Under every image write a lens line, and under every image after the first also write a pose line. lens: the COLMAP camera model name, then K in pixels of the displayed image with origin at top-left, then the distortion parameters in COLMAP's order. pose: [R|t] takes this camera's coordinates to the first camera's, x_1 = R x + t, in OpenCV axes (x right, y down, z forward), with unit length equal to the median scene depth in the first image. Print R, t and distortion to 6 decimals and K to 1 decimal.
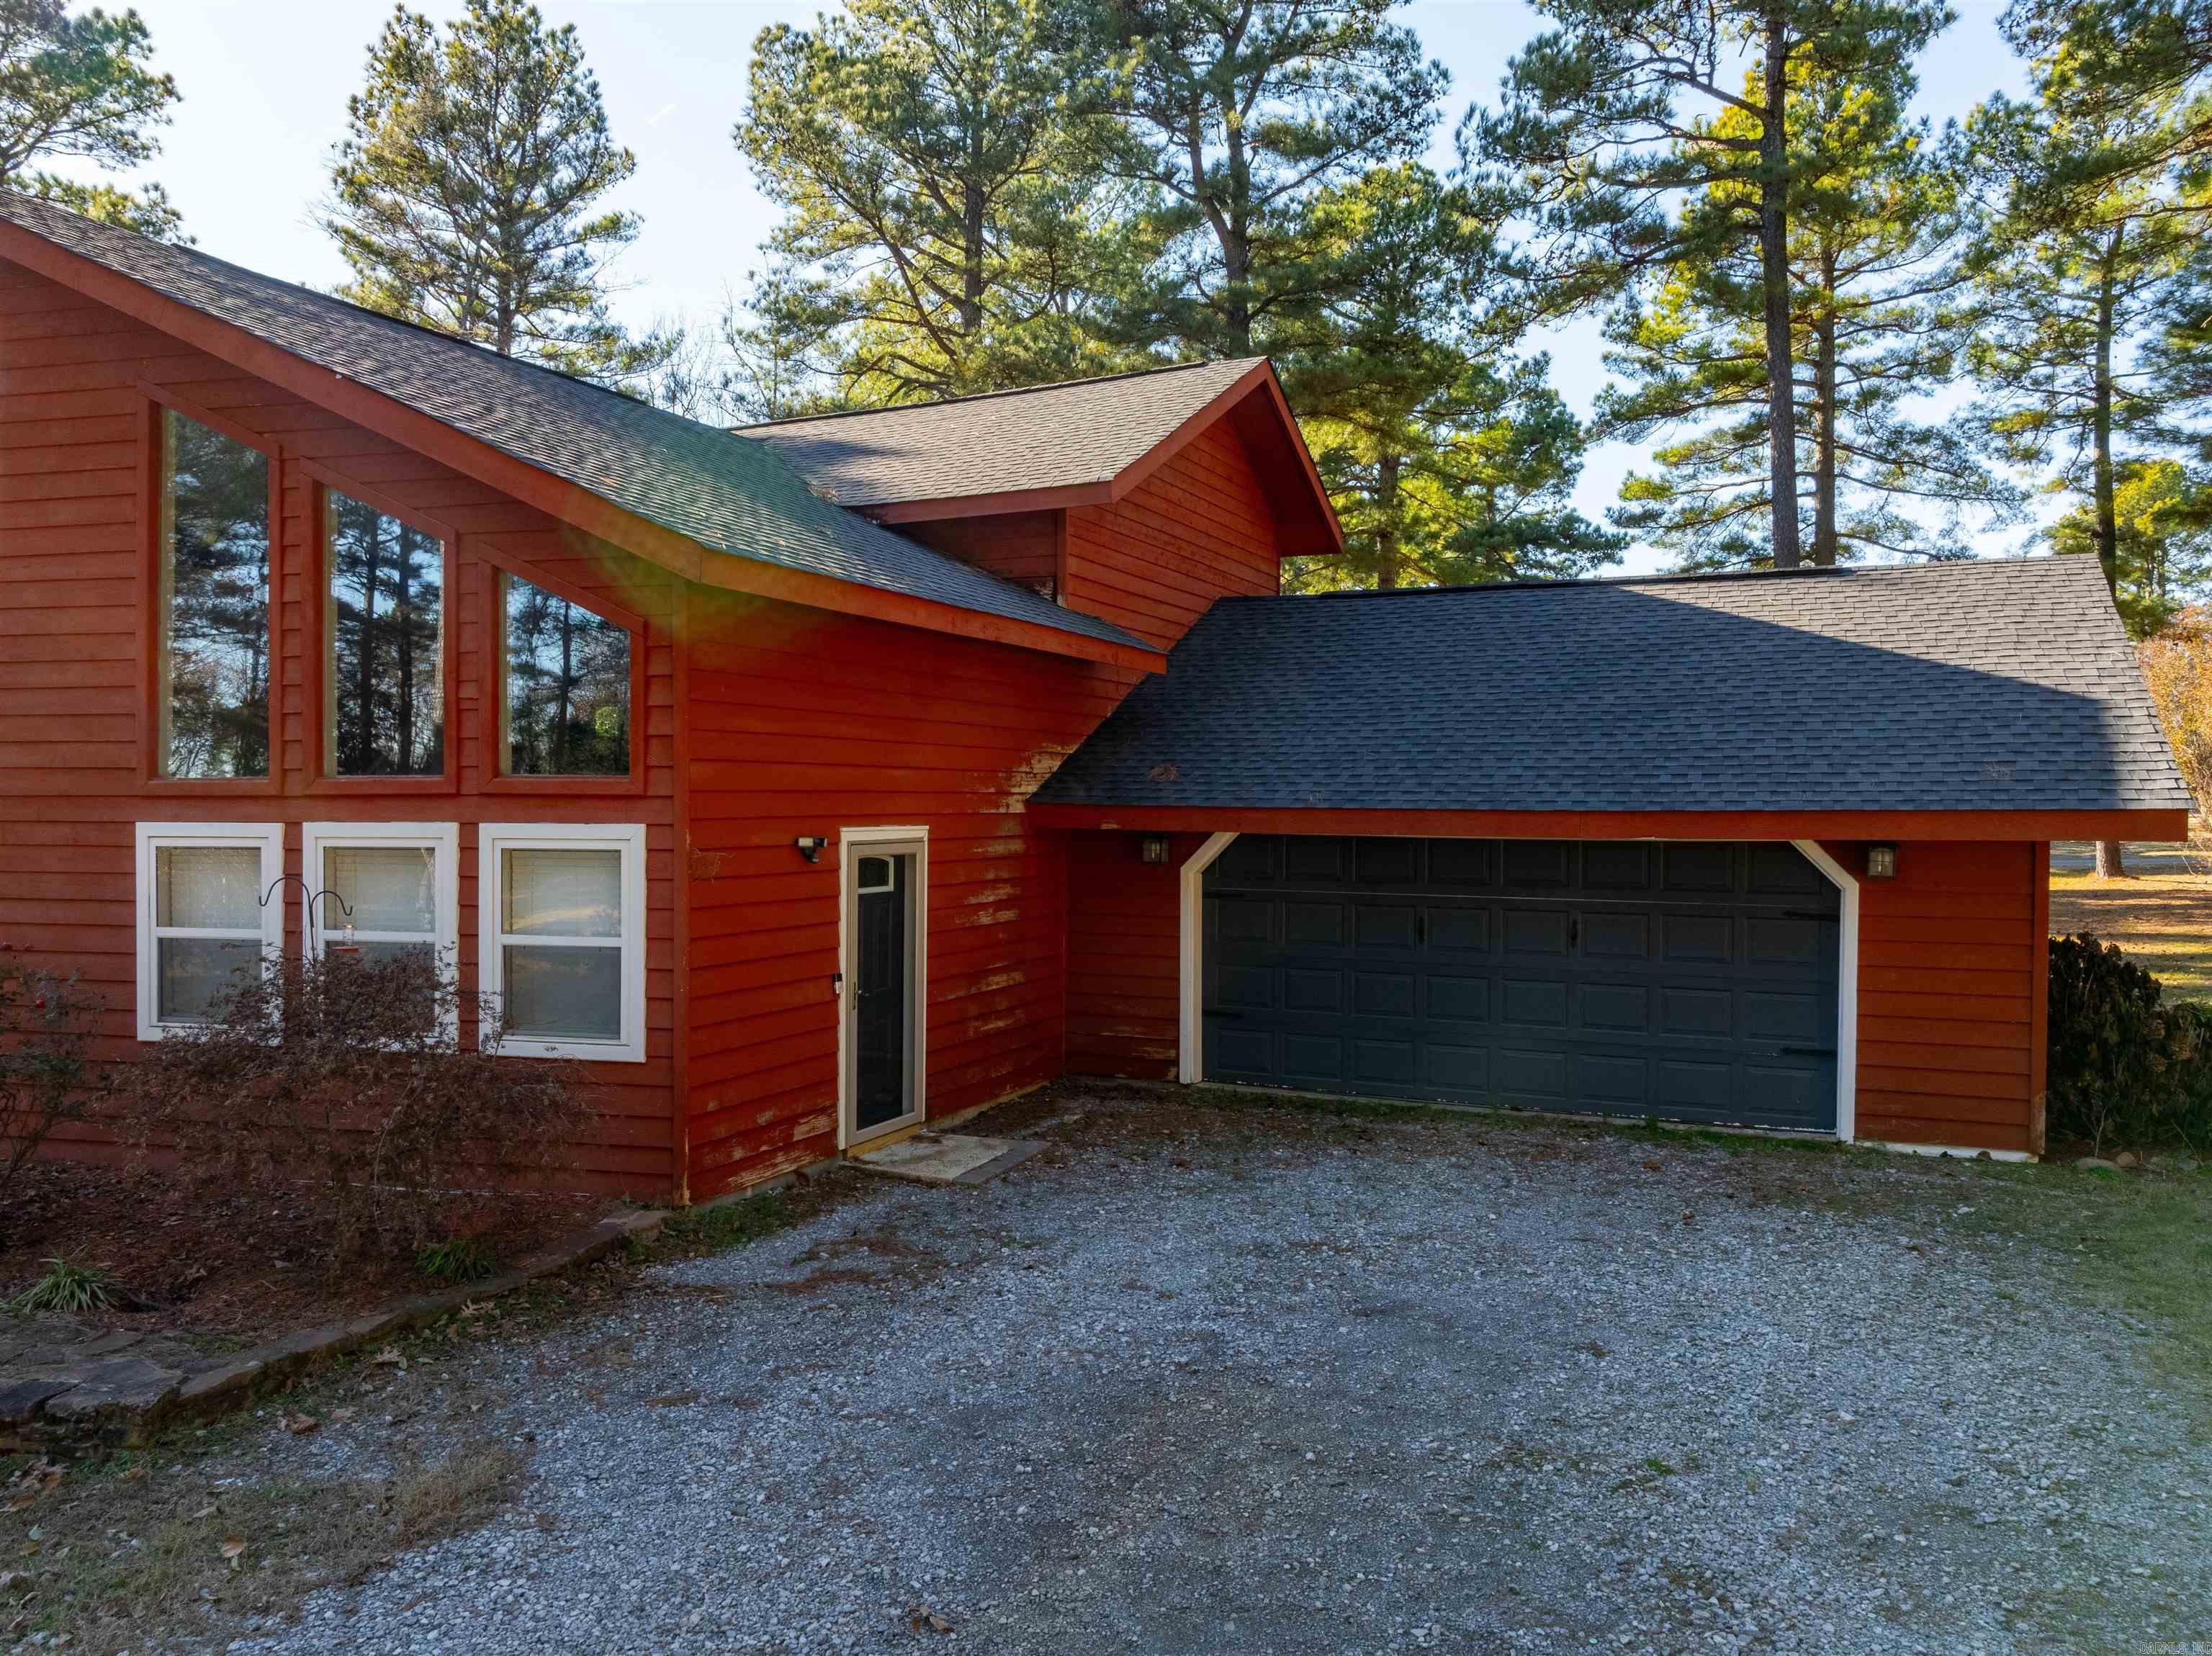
lens RADIAL K [[1569.8, 0, 1110.9], [0, 1569.8, 821.8], [0, 0, 1]] dist [-0.051452, 0.027722]
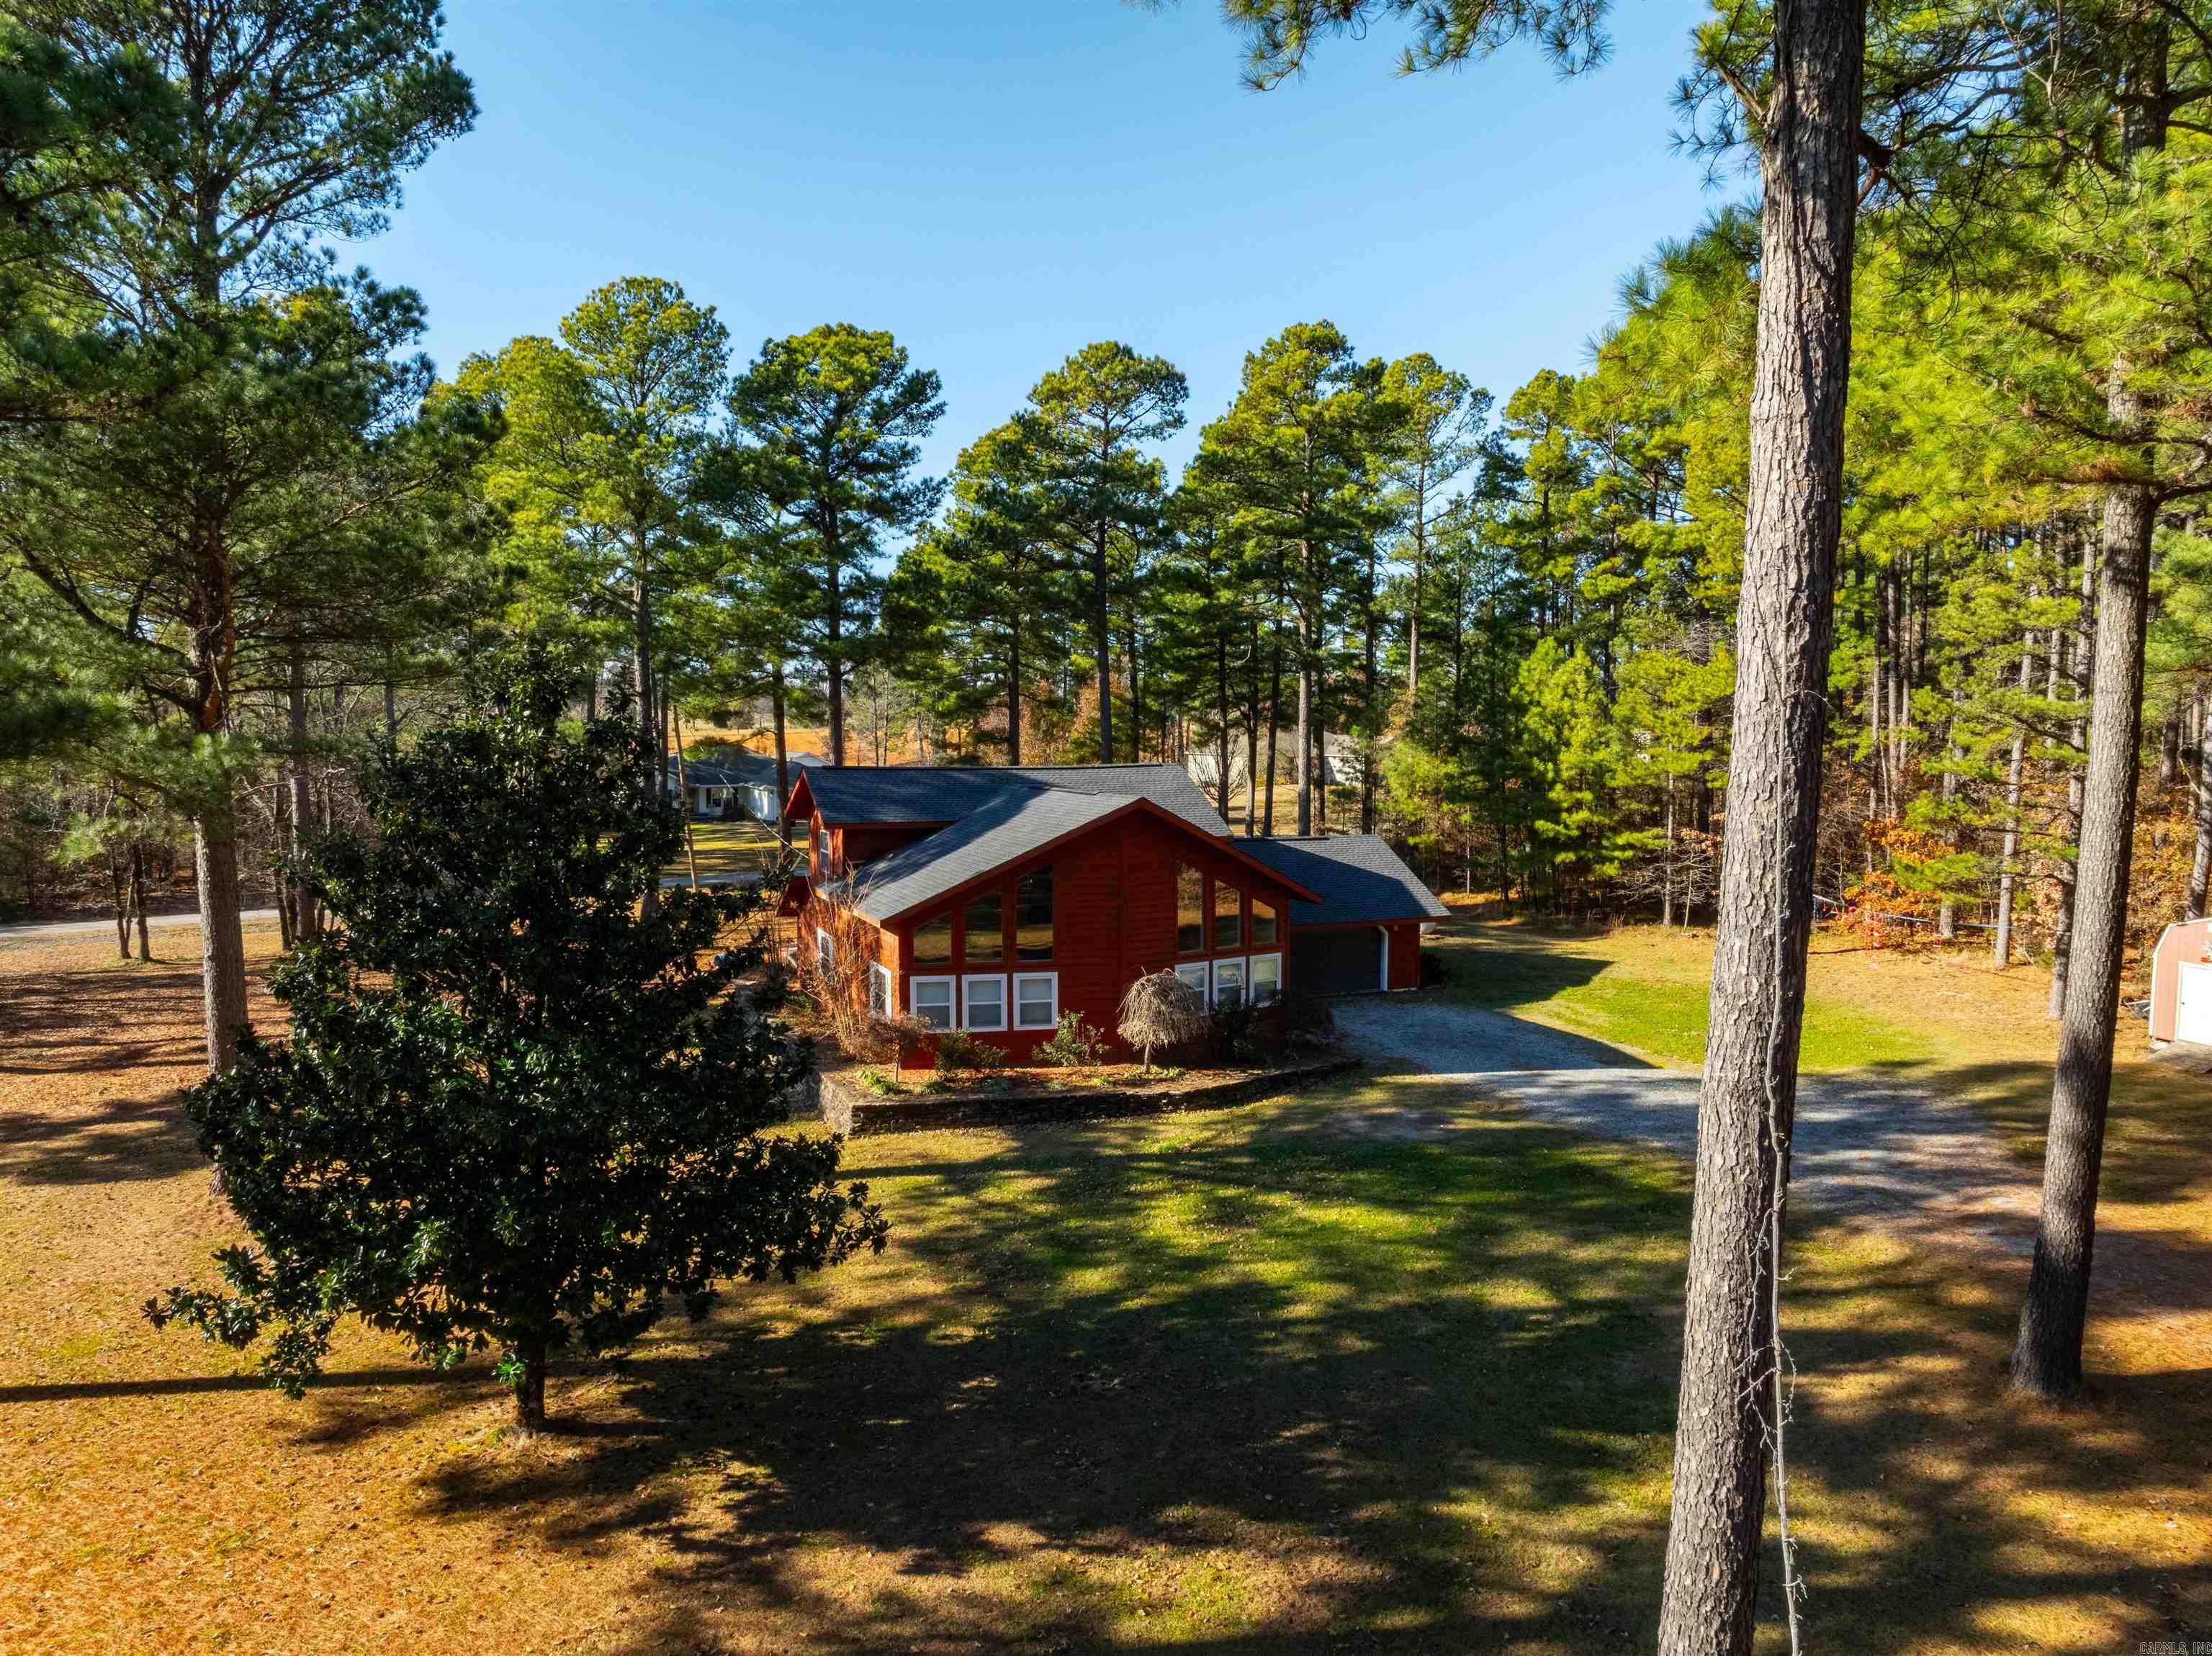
lens RADIAL K [[1569.8, 0, 1110.9], [0, 1569.8, 821.8], [0, 0, 1]] dist [-0.051452, 0.027722]
pose [[0.677419, -0.050348, 0.733872, -3.142242], [0.010421, 0.998212, 0.058863, -0.517939], [-0.735523, -0.032227, 0.676732, -1.362459]]
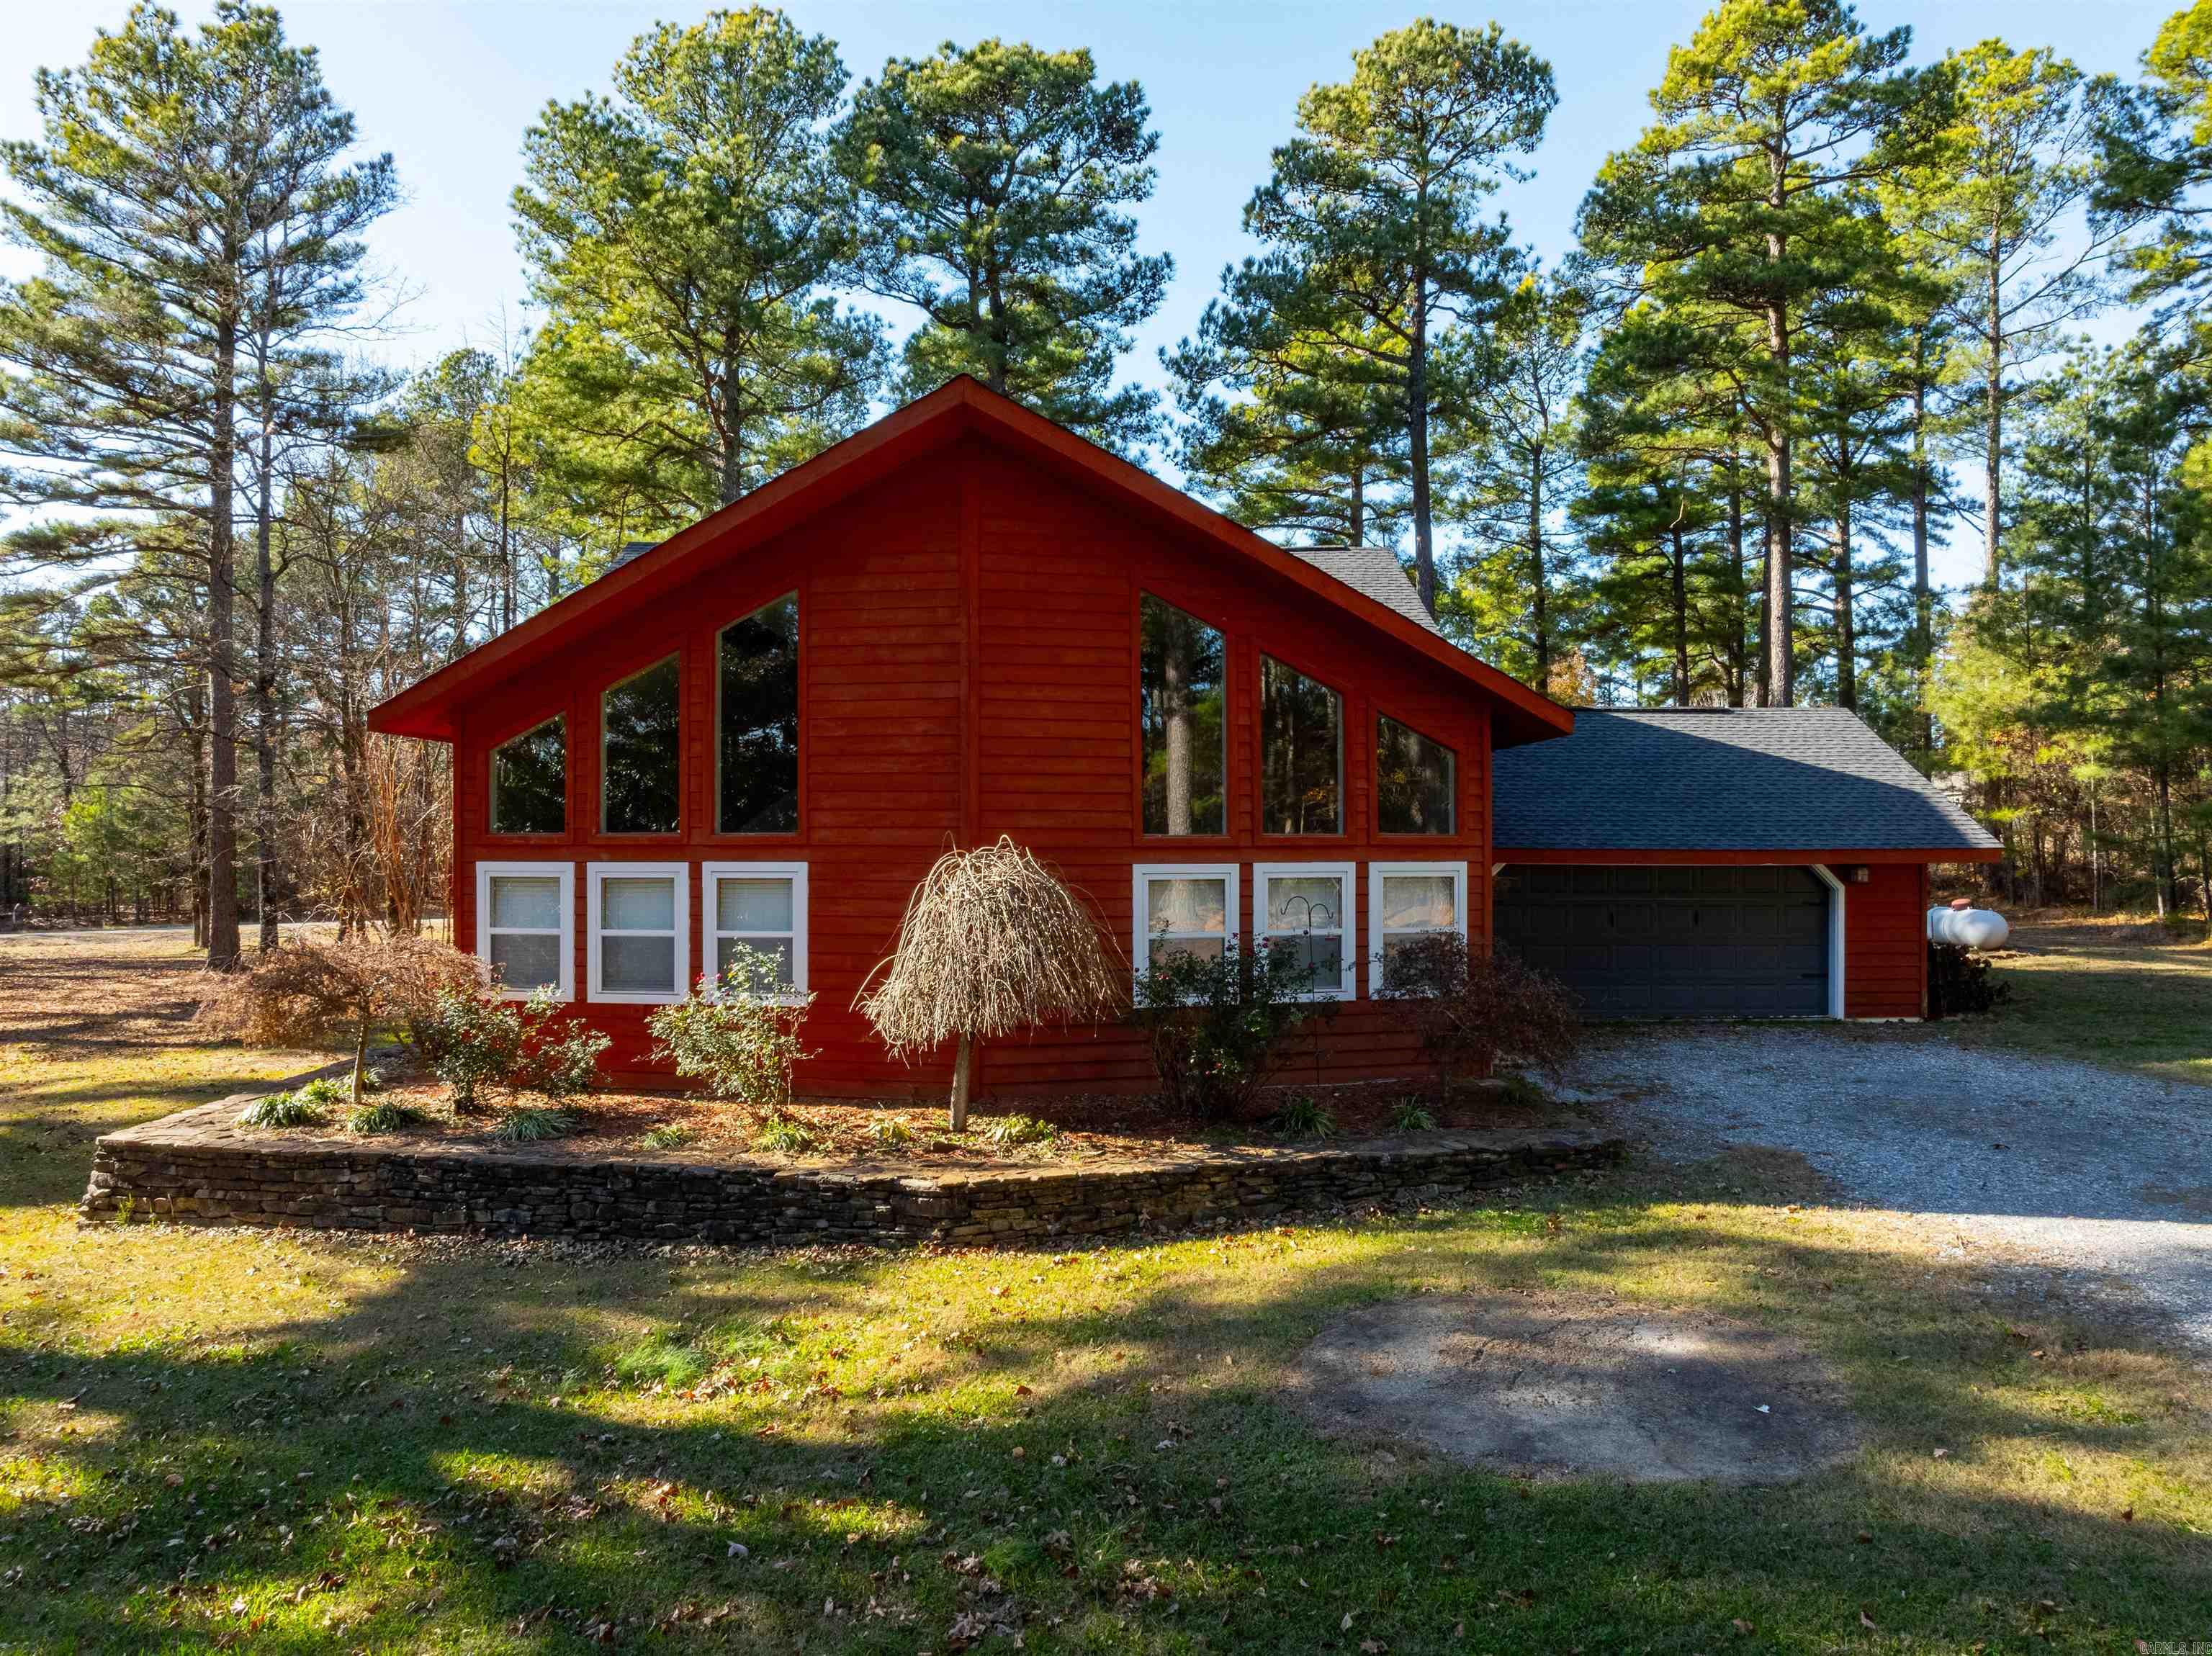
lens RADIAL K [[1569.8, 0, 1110.9], [0, 1569.8, 821.8], [0, 0, 1]] dist [-0.051452, 0.027722]
pose [[0.894293, 0.002041, 0.447477, -1.143413], [0.006172, 0.999838, -0.016896, -0.013240], [-0.447439, 0.017872, 0.894136, -0.315917]]
